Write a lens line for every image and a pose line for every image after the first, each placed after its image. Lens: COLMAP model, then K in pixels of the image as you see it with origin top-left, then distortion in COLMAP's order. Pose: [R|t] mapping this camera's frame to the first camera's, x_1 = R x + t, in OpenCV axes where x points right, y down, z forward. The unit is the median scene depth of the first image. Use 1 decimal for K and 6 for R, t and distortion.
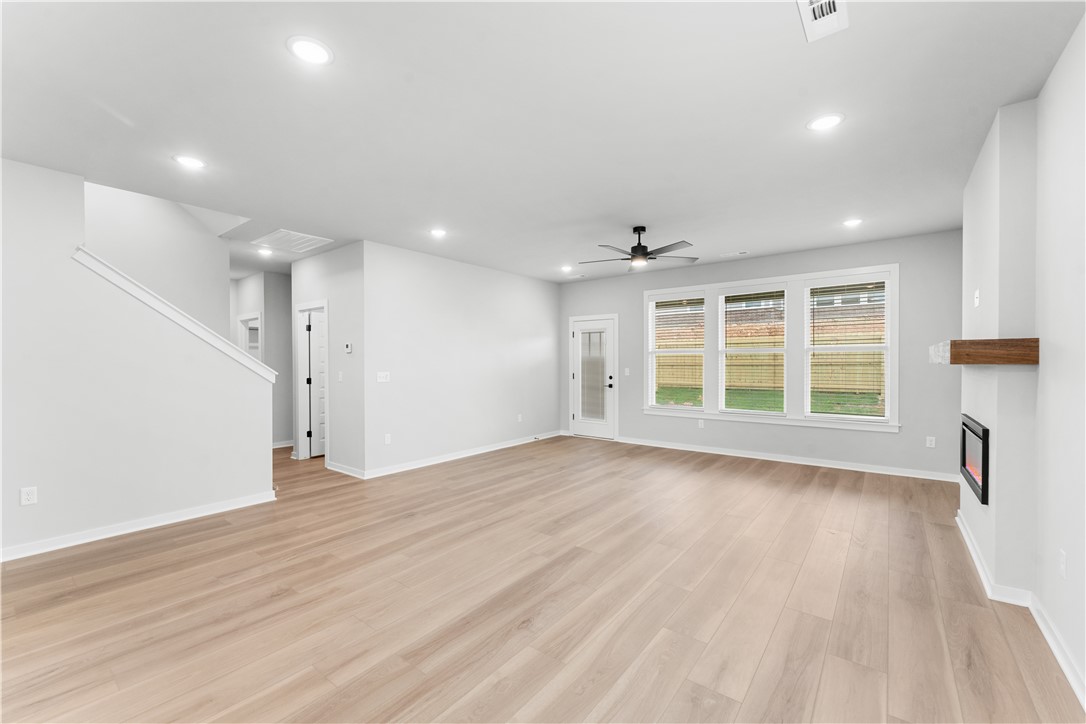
lens RADIAL K [[447.6, 0, 538.5], [0, 447.6, 365.9], [0, 0, 1]] dist [-0.004479, -0.000529]
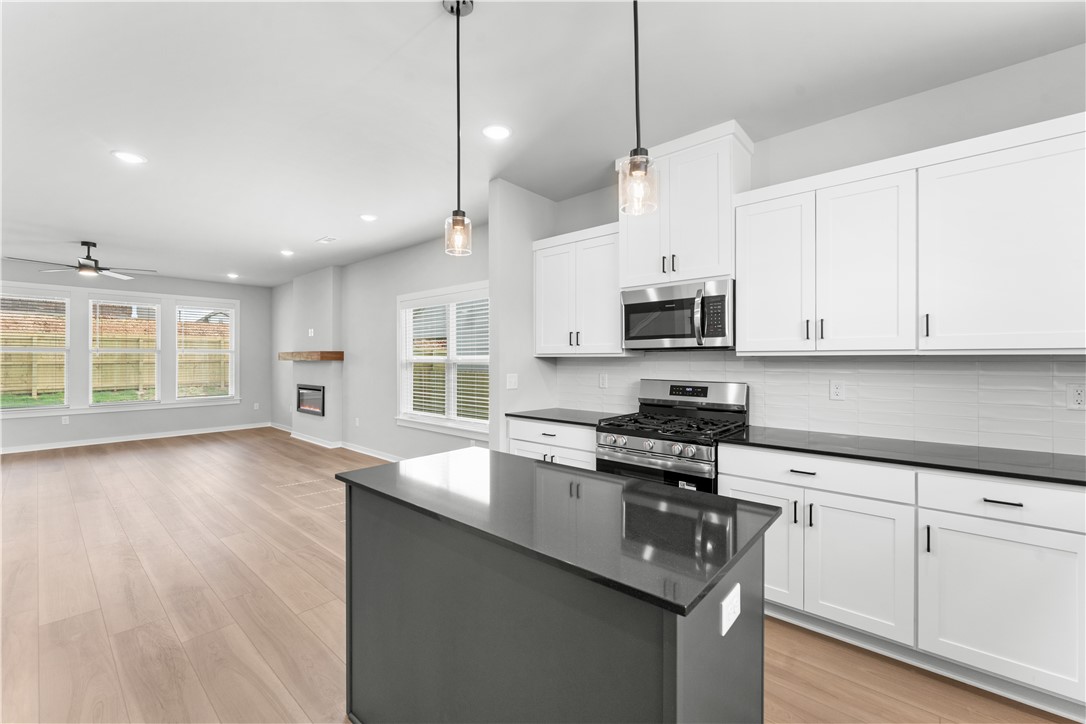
lens RADIAL K [[447.6, 0, 545.5], [0, 447.6, 356.8], [0, 0, 1]] dist [-0.004479, -0.000529]
pose [[0.052950, 0.008637, 0.998560, -0.806658], [0.011833, 0.999887, -0.009276, 0.007892], [-0.998527, 0.012307, 0.052842, -0.213877]]
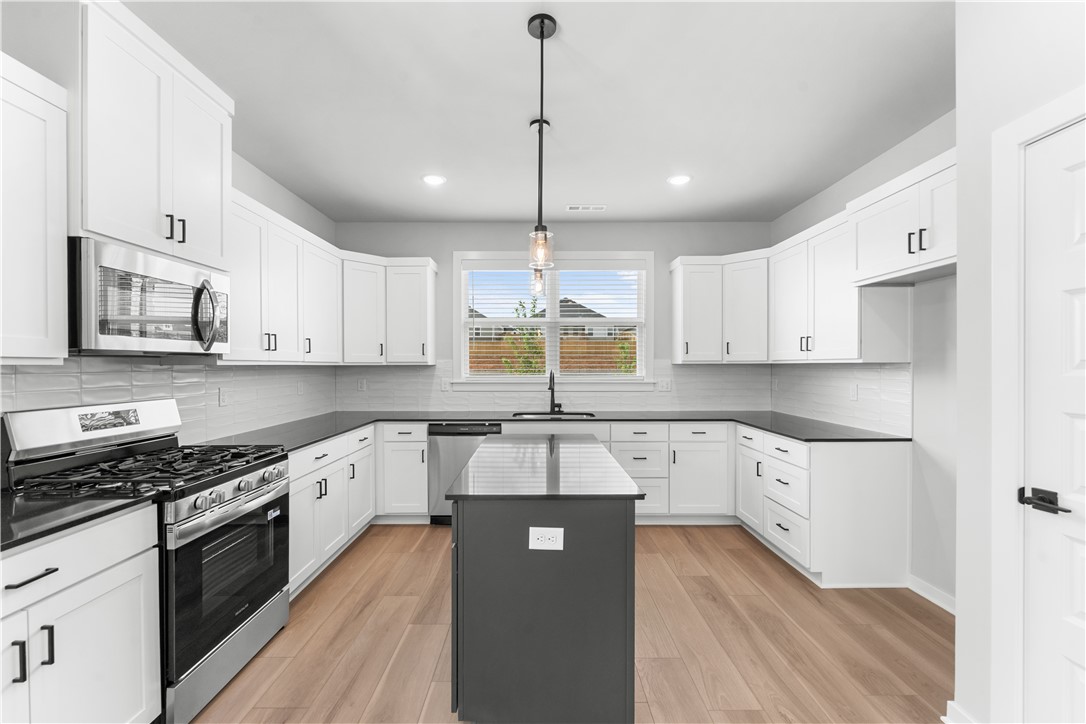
lens RADIAL K [[447.6, 0, 530.2], [0, 447.6, 371.1], [0, 0, 1]] dist [-0.004479, -0.000529]
pose [[-0.796079, 0.013193, -0.605049, -0.222650], [-0.001014, 0.999732, 0.023133, -0.000210], [0.605192, 0.019029, -0.795852, 0.162494]]
